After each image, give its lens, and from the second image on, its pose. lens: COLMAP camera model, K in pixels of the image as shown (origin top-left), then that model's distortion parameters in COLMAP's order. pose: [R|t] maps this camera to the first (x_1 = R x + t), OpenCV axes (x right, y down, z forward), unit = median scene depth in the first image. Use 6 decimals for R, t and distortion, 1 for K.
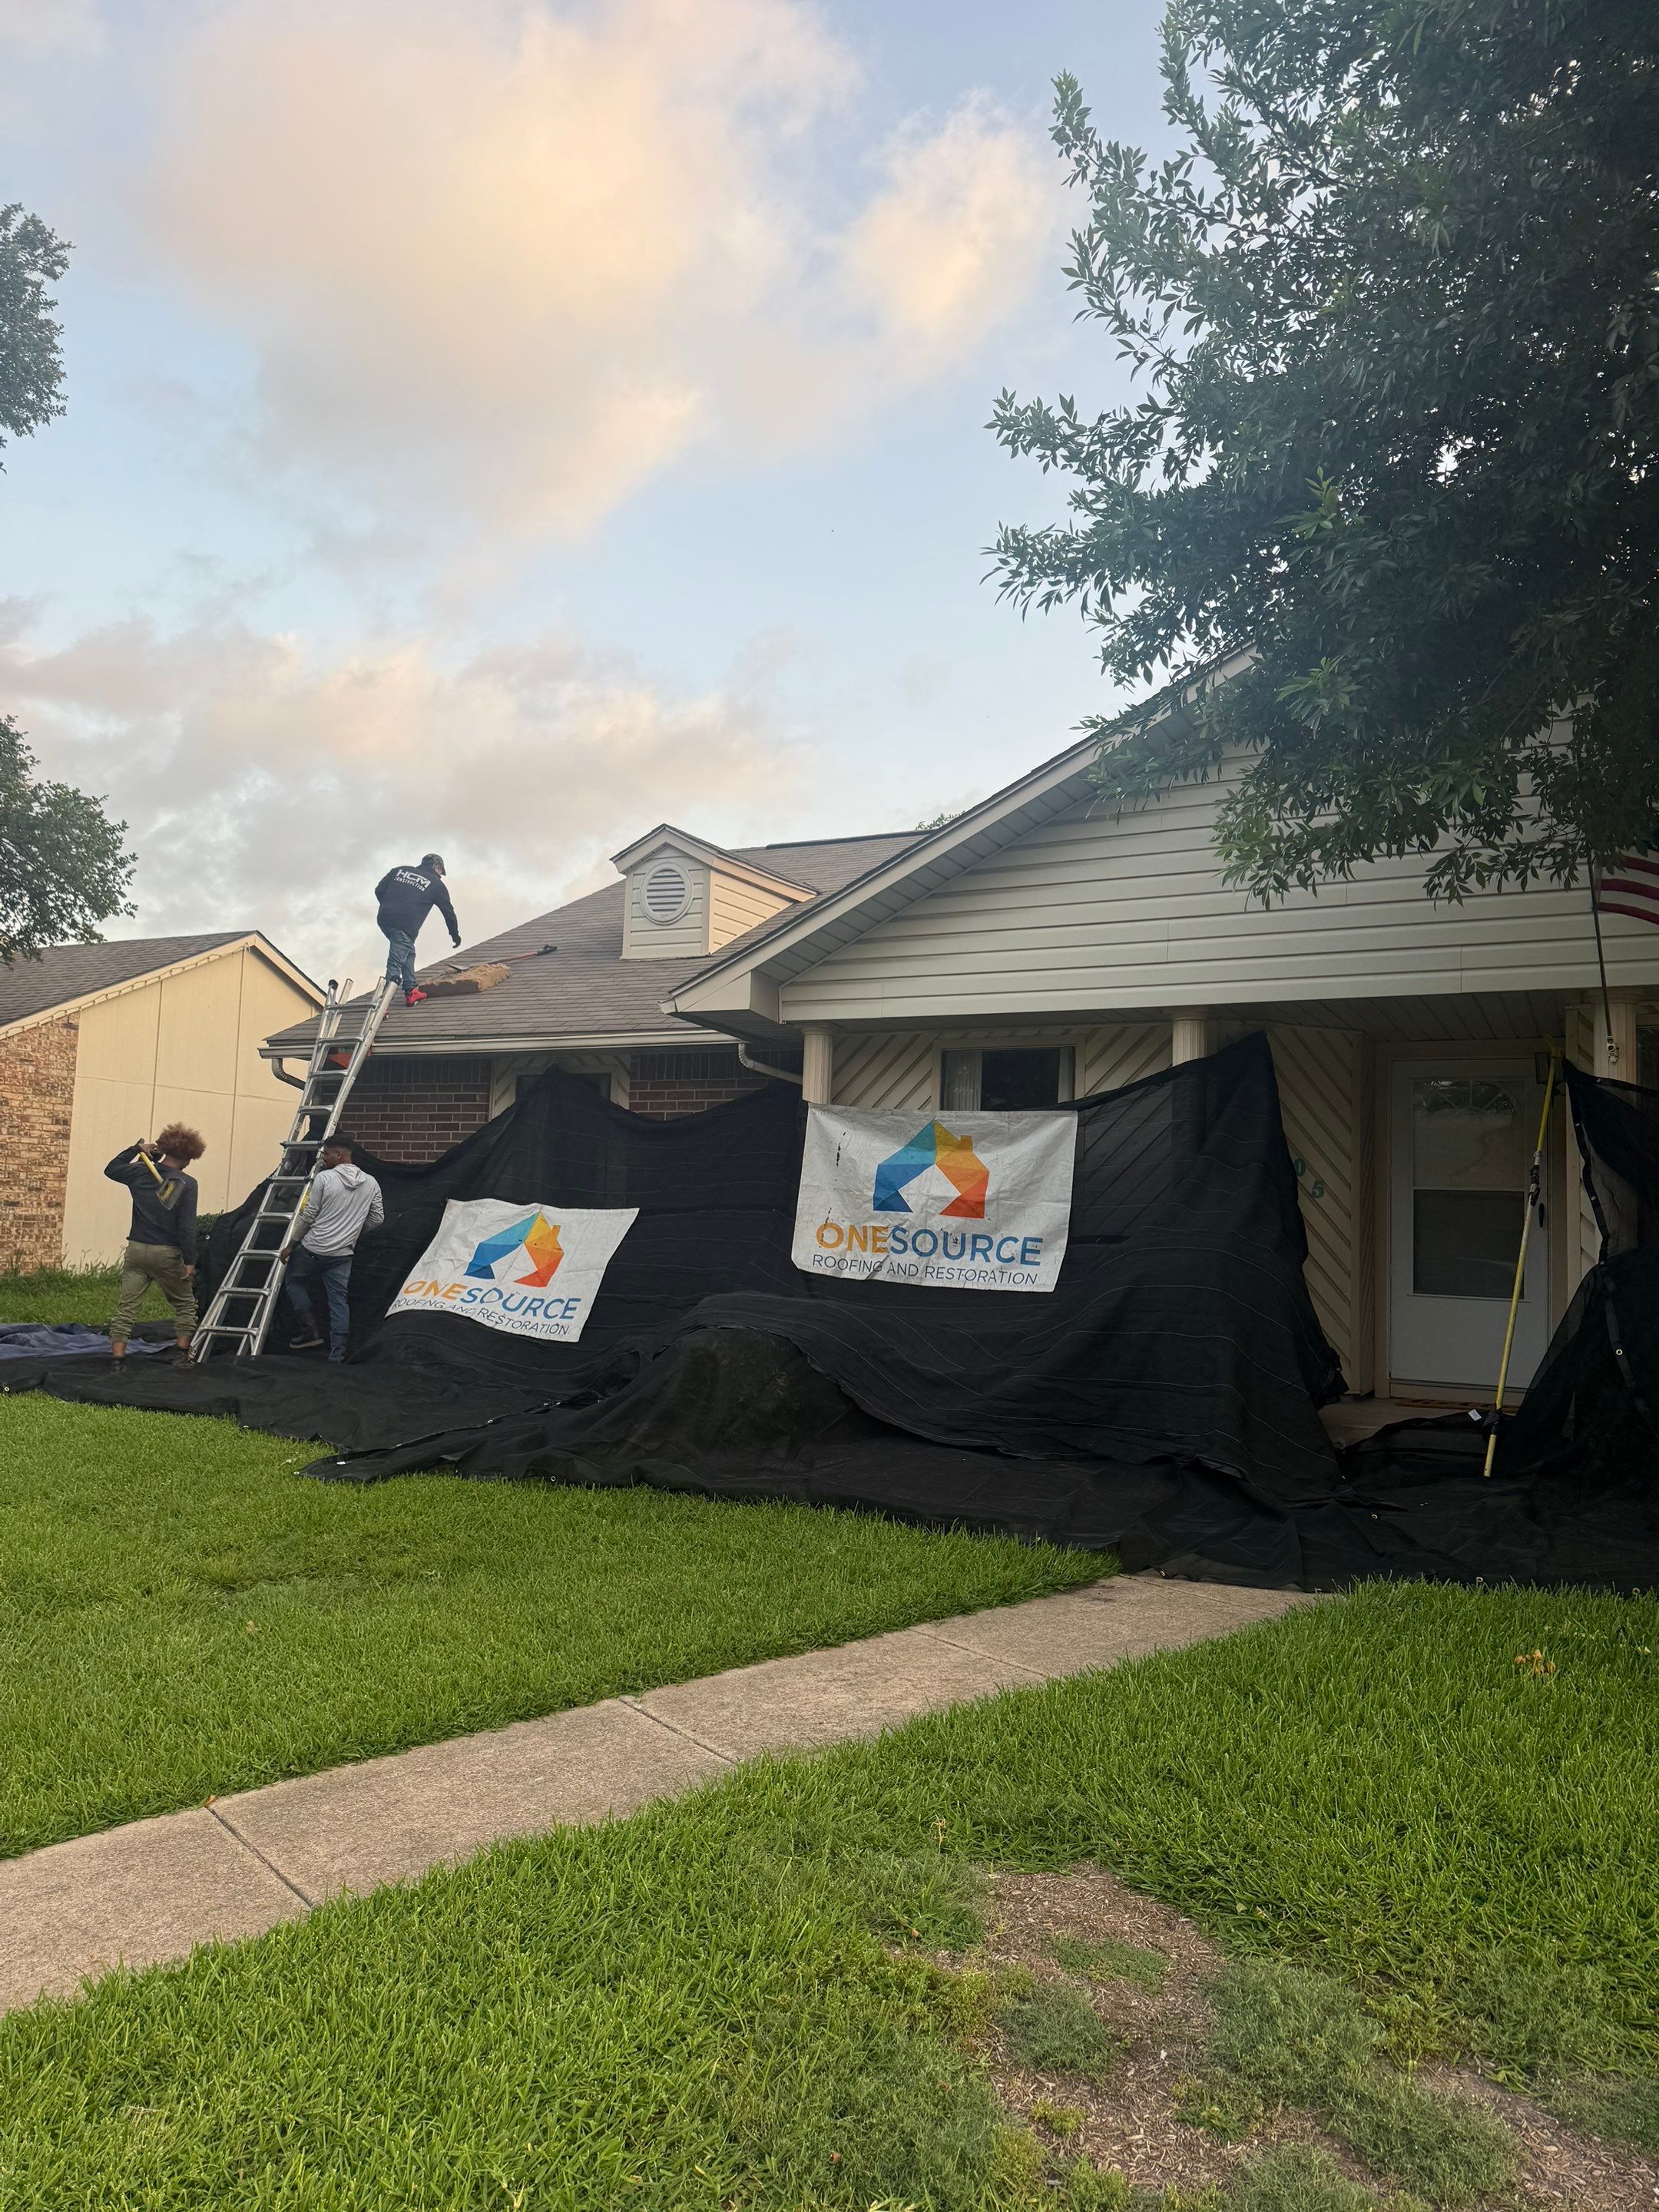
lens RADIAL K [[1538.6, 0, 829.5], [0, 1538.6, 1106.0], [0, 0, 1]] dist [-0.004197, -0.003891]
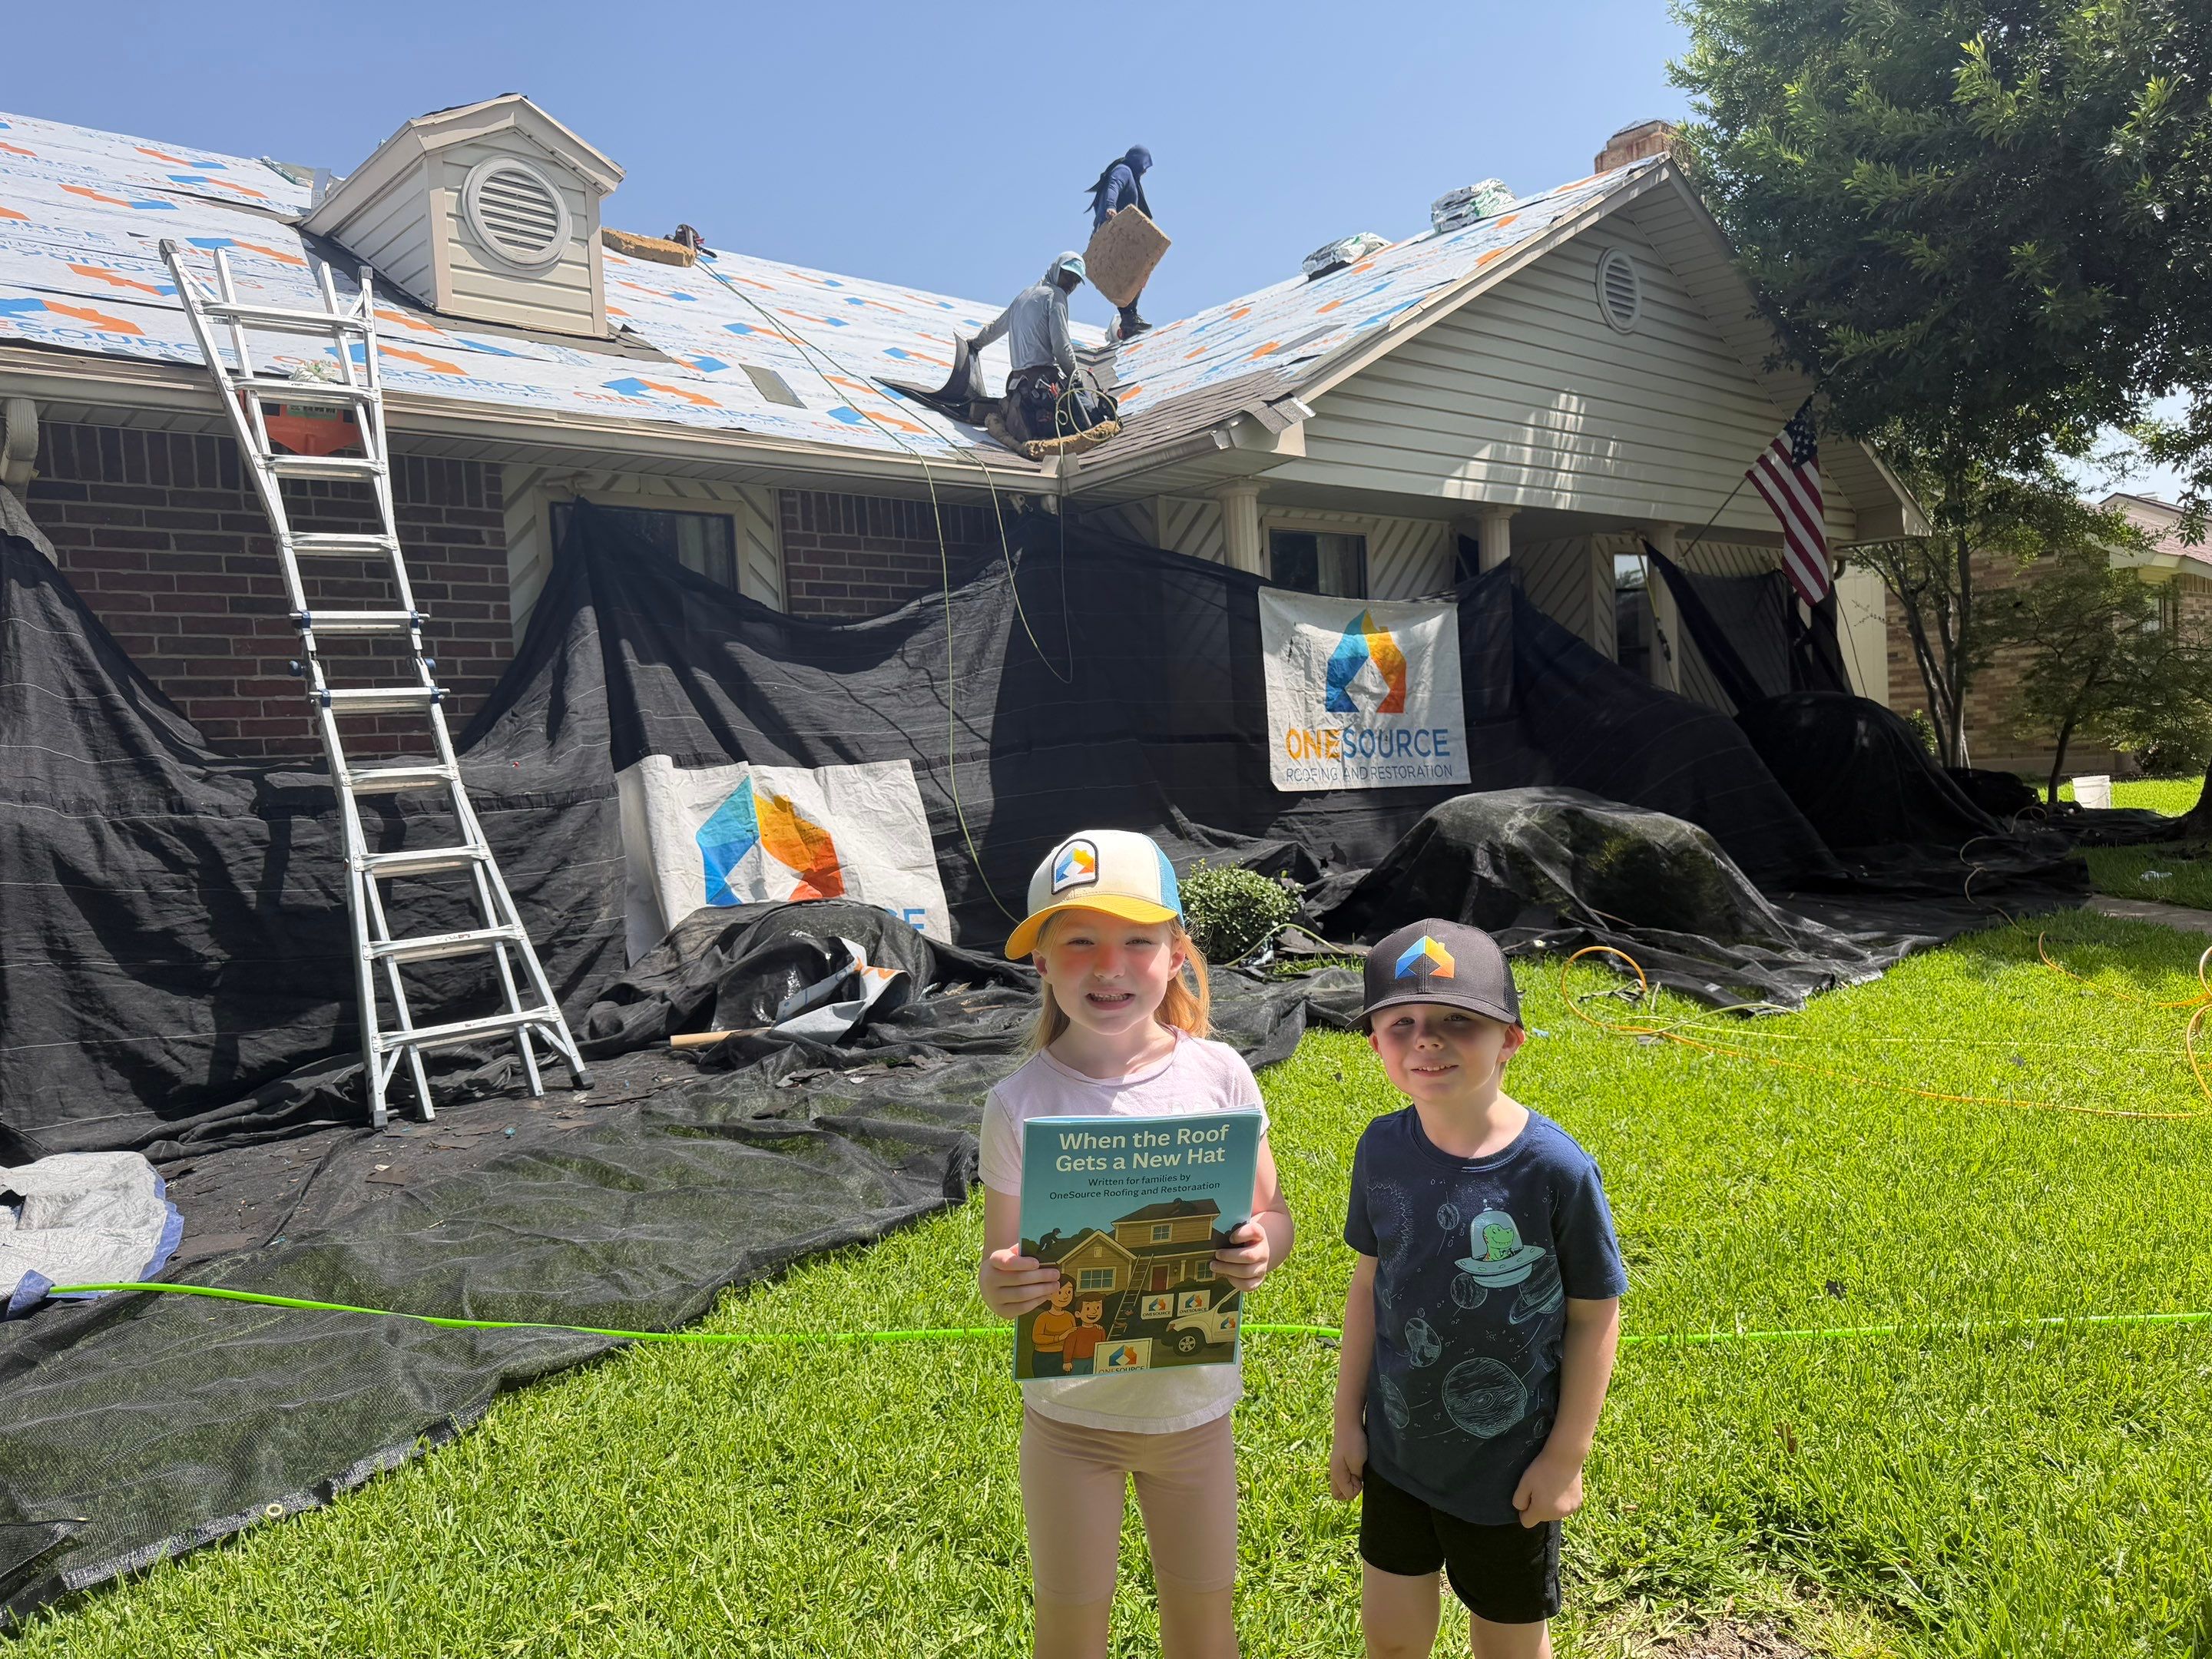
lens RADIAL K [[1538.6, 0, 1106.0], [0, 1538.6, 829.5], [0, 0, 1]] dist [-0.004197, -0.003891]
pose [[0.338652, -0.114409, 0.933930, -0.873205], [-0.015552, 0.991764, 0.127134, 0.024403], [-0.940783, -0.057579, 0.334083, 0.832412]]
